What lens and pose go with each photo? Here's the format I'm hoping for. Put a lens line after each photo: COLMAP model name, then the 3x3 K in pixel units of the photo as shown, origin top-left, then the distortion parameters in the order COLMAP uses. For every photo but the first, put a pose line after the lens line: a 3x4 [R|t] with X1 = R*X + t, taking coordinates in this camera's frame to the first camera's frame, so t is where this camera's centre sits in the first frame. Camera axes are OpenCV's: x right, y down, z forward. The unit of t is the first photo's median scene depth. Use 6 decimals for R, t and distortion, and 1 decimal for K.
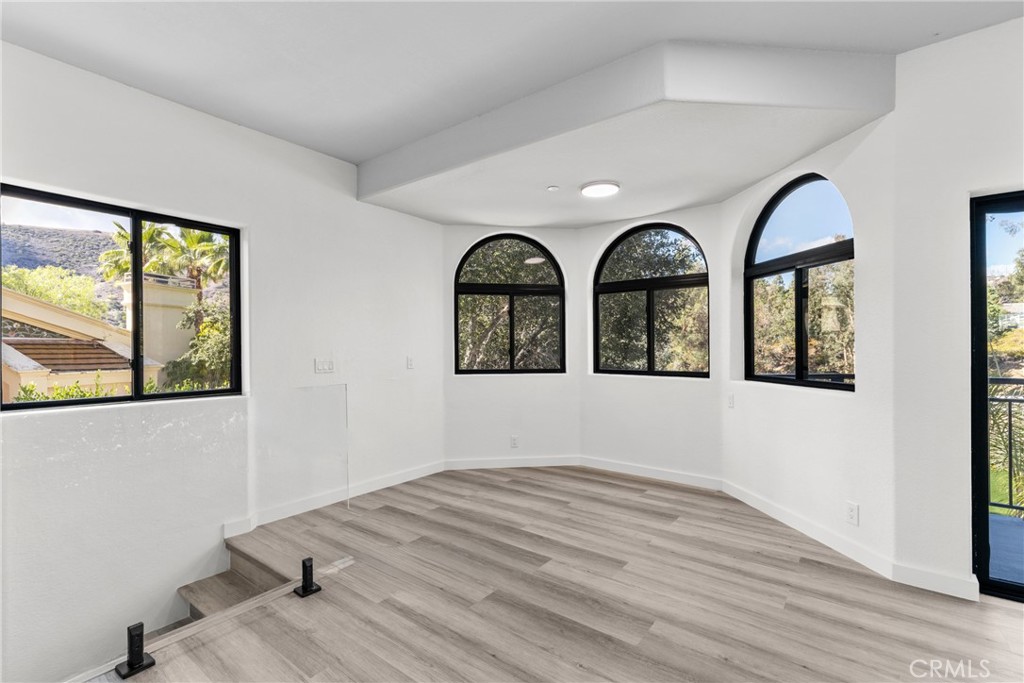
lens RADIAL K [[461.4, 0, 513.6], [0, 461.4, 347.8], [0, 0, 1]] dist [0.001546, -0.000236]
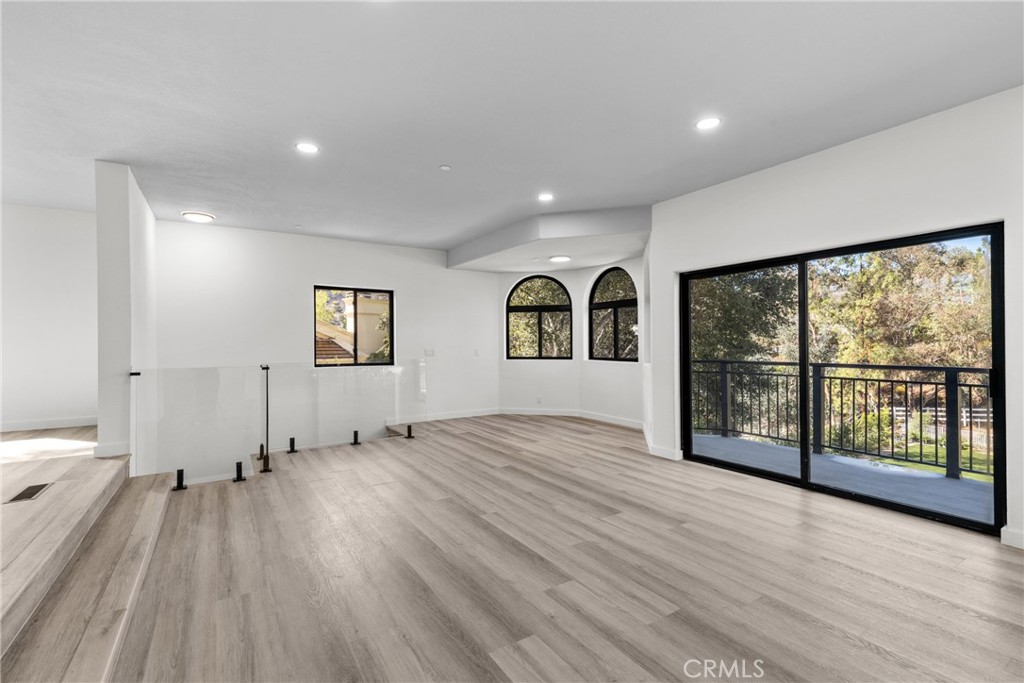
lens RADIAL K [[461.4, 0, 505.5], [0, 461.4, 337.0], [0, 0, 1]] dist [0.001546, -0.000236]
pose [[0.934956, -0.004352, -0.354738, 0.493279], [-0.000404, 0.999911, -0.013330, -0.002704], [0.354765, 0.012606, 0.934871, -0.624752]]
